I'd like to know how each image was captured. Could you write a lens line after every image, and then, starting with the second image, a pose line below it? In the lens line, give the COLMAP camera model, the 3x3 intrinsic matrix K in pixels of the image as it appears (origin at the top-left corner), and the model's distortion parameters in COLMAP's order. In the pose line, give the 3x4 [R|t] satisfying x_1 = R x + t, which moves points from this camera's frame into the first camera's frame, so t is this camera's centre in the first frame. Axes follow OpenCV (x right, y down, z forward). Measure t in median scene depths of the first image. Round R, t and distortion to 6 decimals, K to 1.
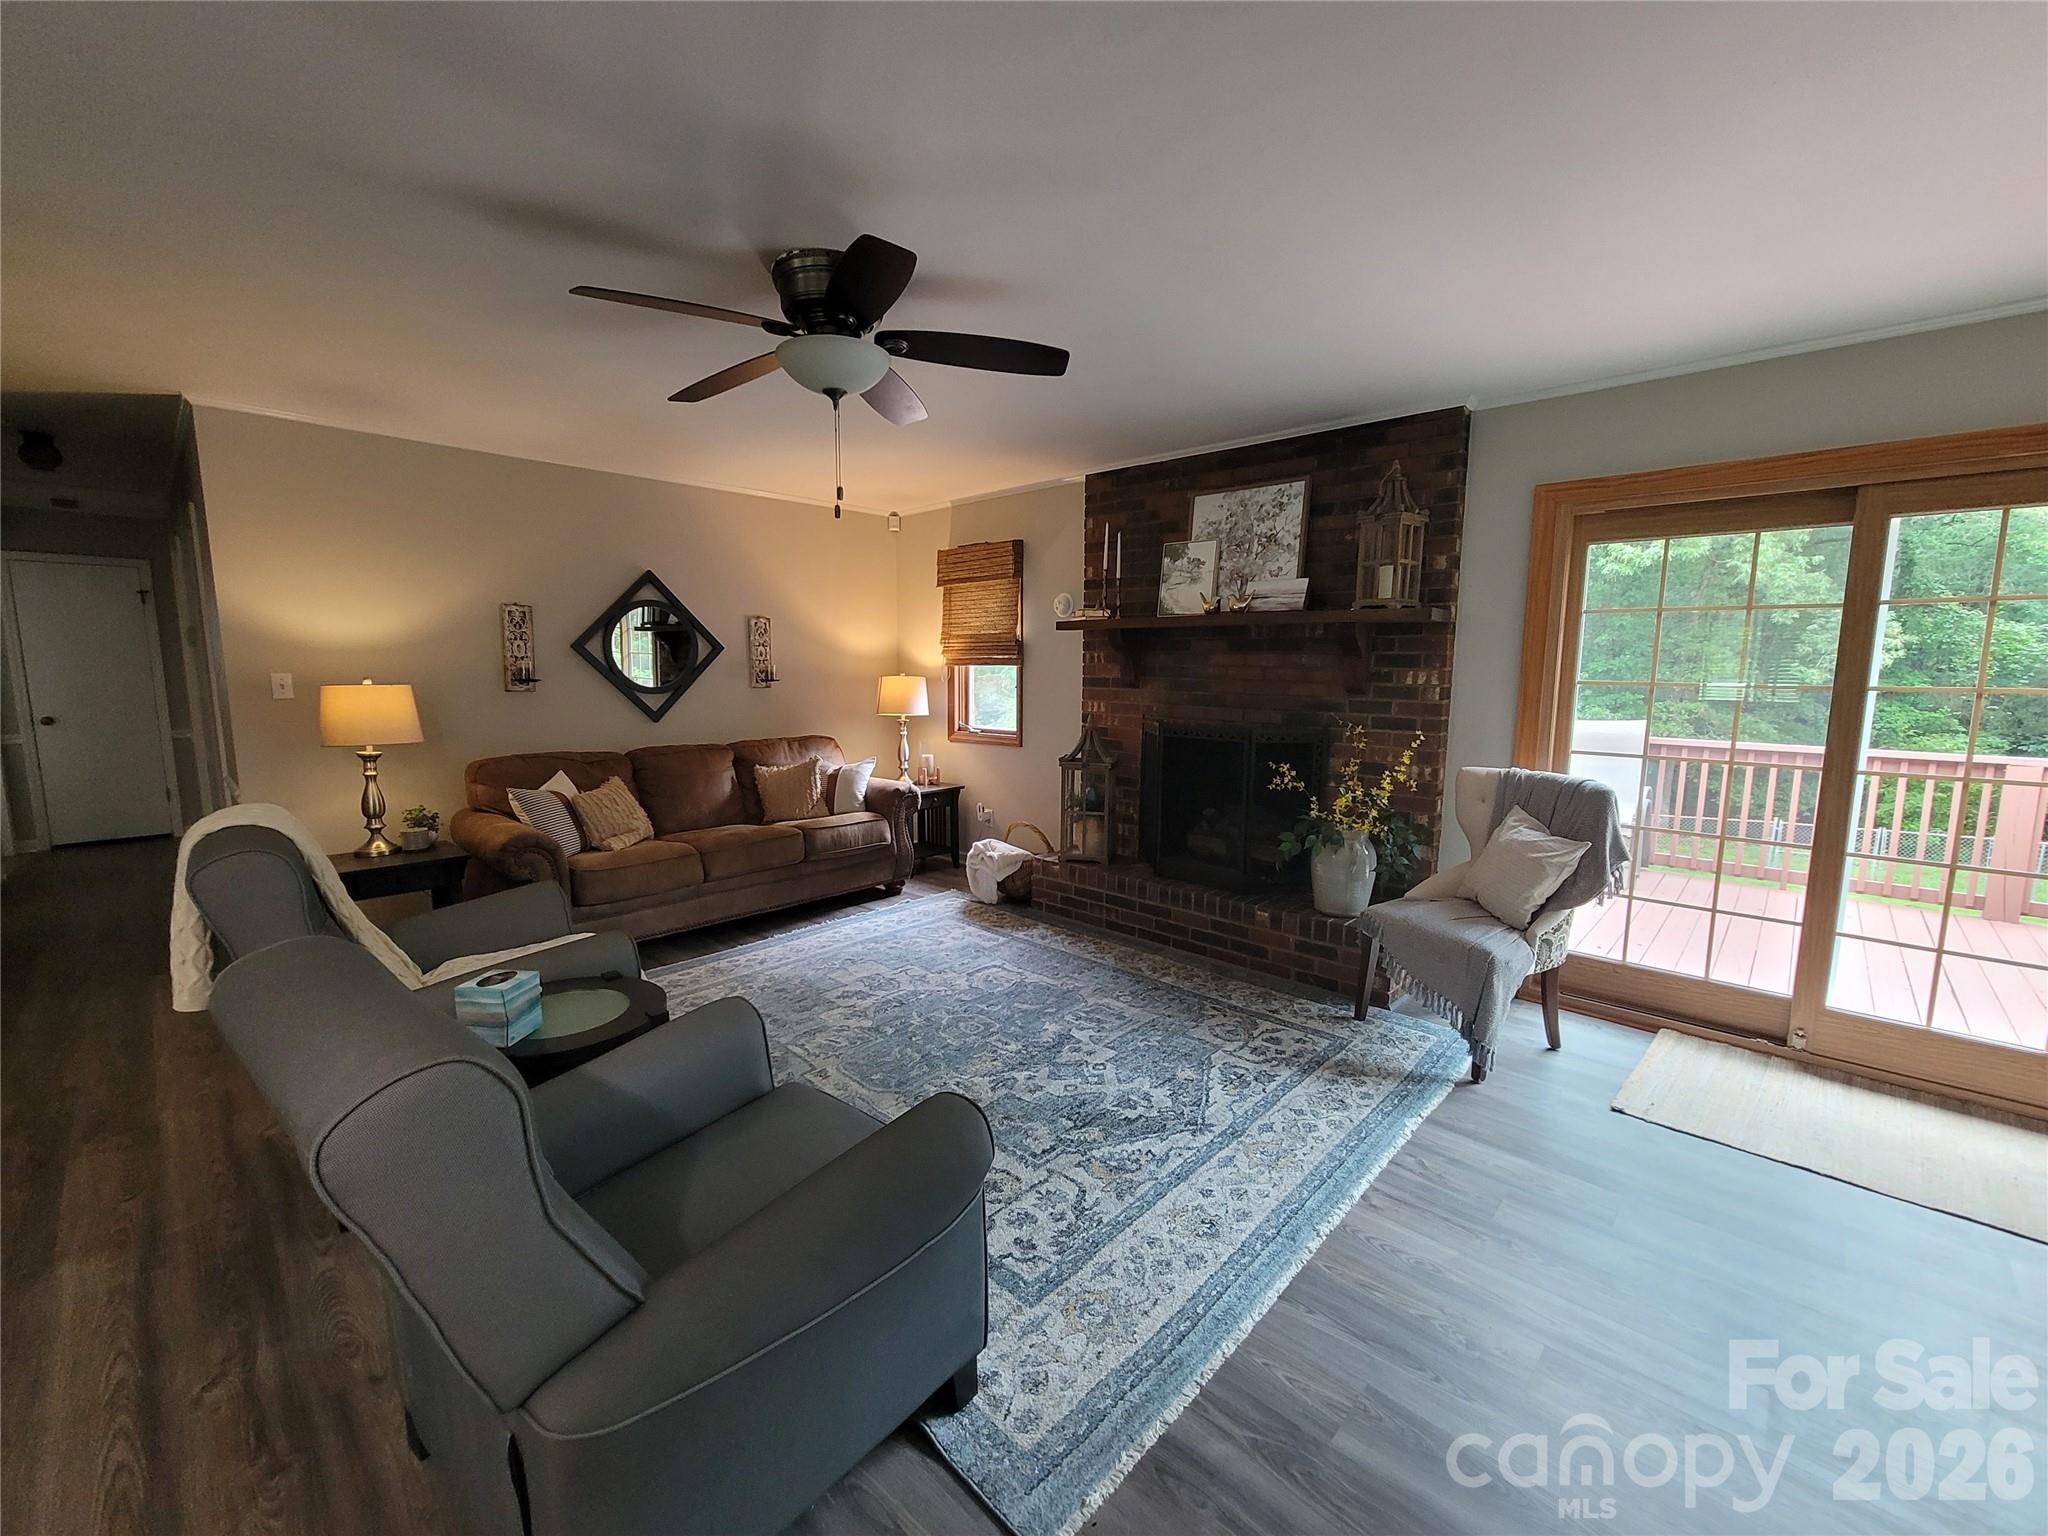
lens RADIAL K [[838.1, 0, 1016.2], [0, 838.1, 770.2], [0, 0, 1]] dist [-0.003275, 0.001332]
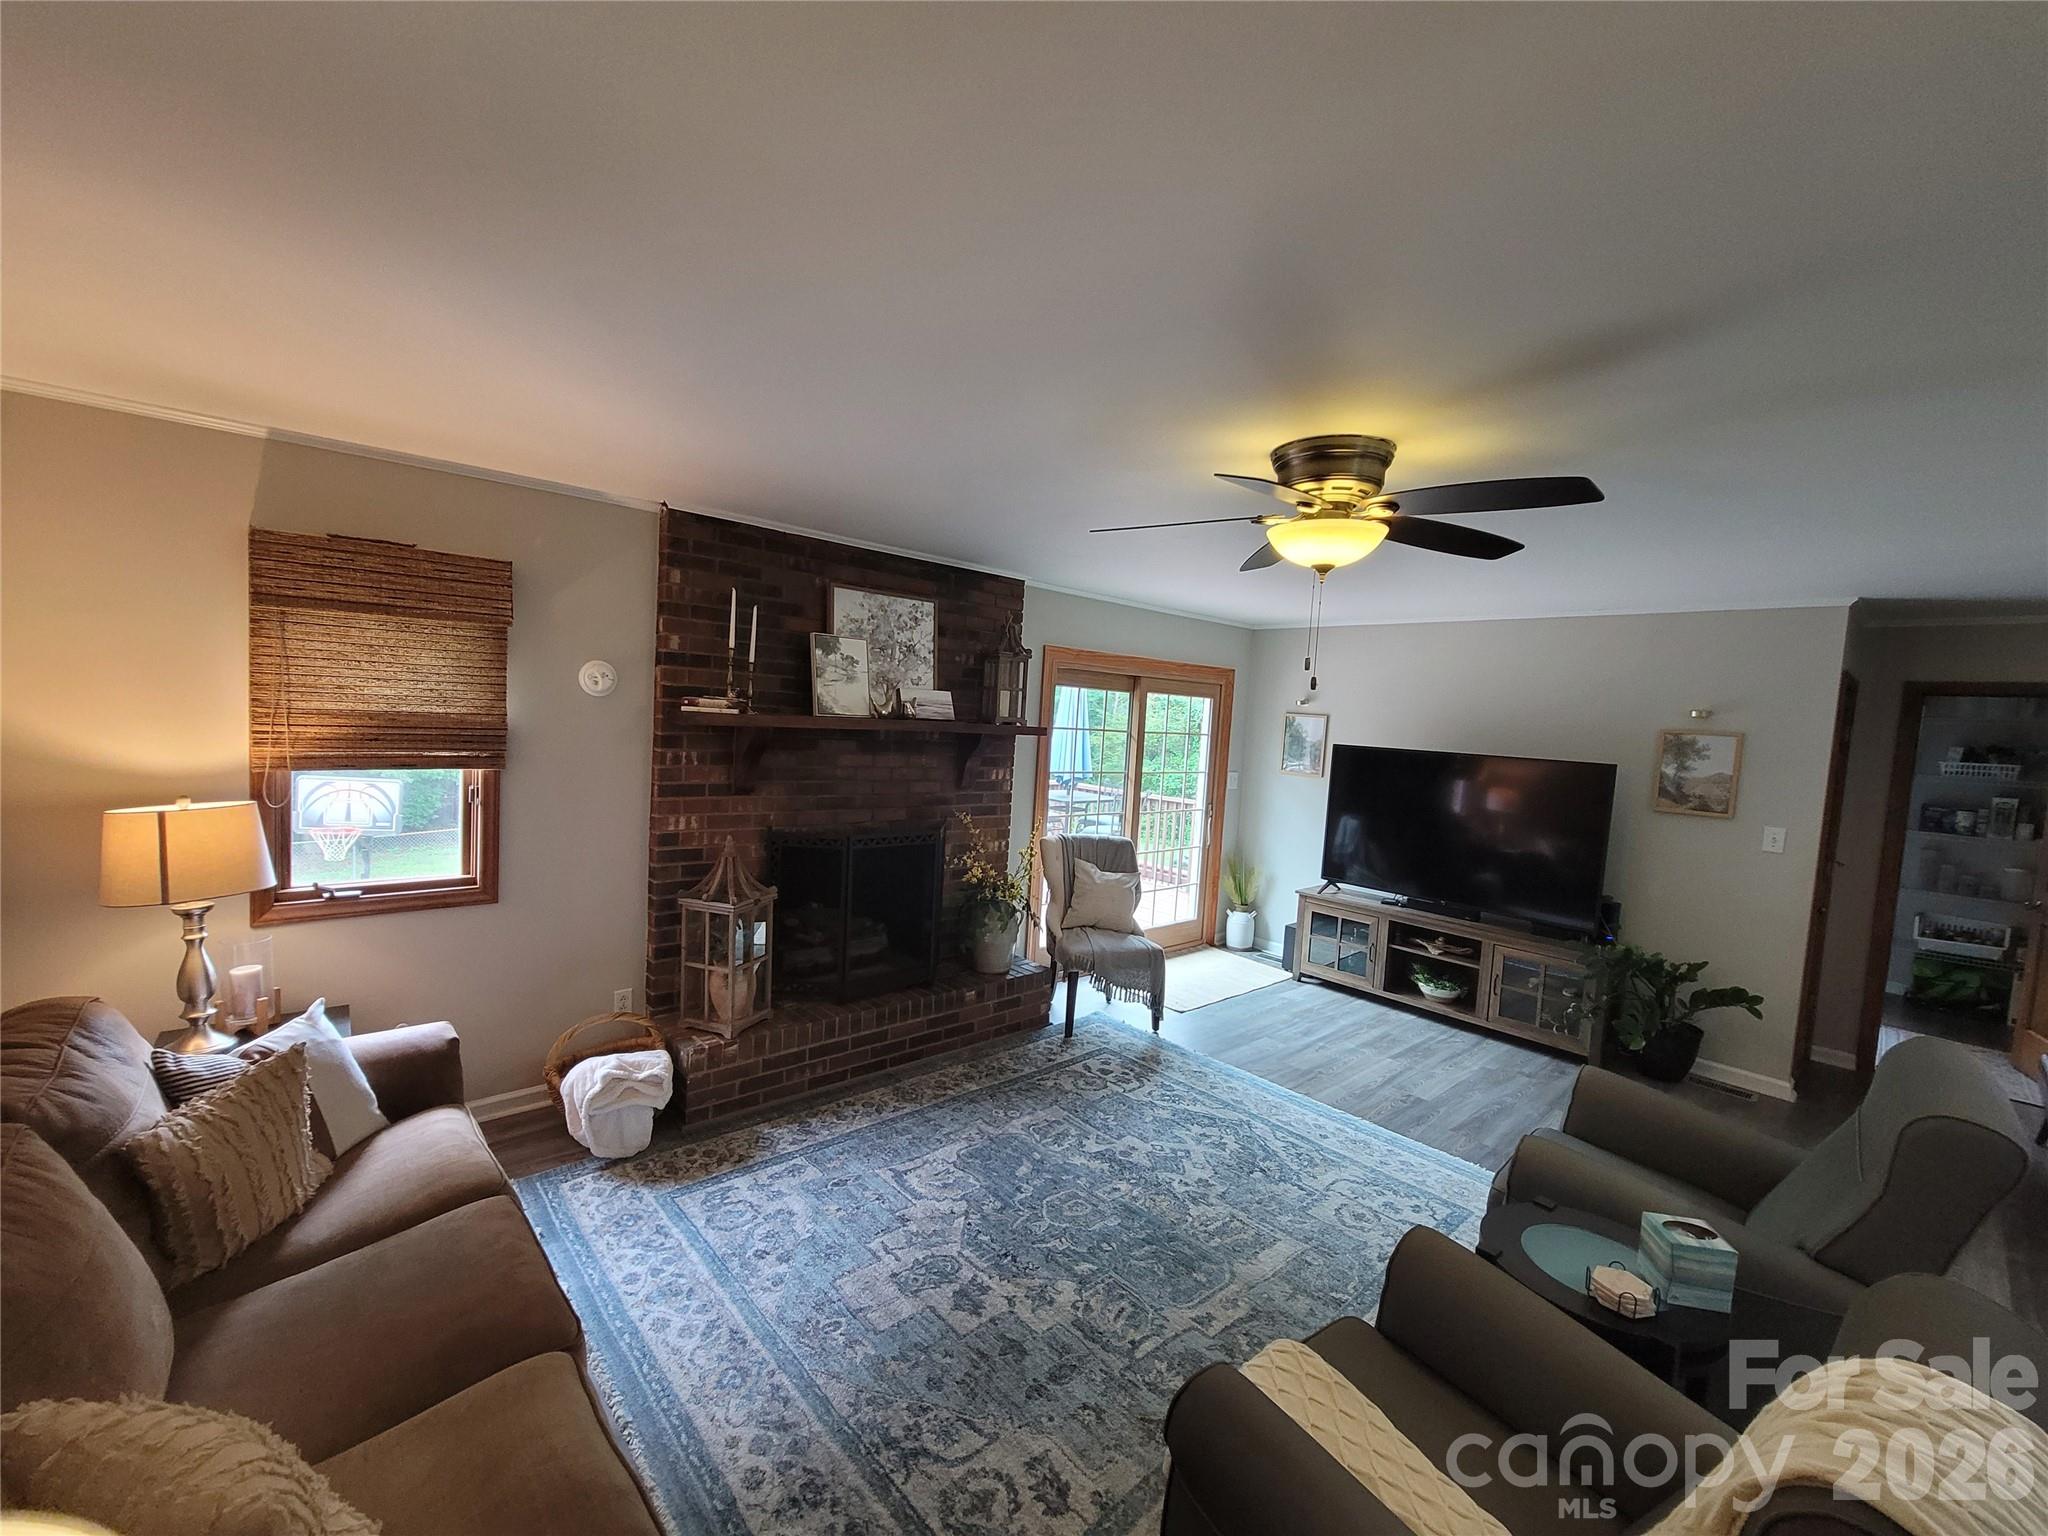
lens RADIAL K [[838.1, 0, 1017.9], [0, 838.1, 772.1], [0, 0, 1]] dist [-0.003275, 0.001332]
pose [[0.086525, -0.068702, 0.993878, -0.725889], [0.075956, 0.995171, 0.062179, -0.170972], [-0.993350, 0.070111, 0.091325, 0.753276]]
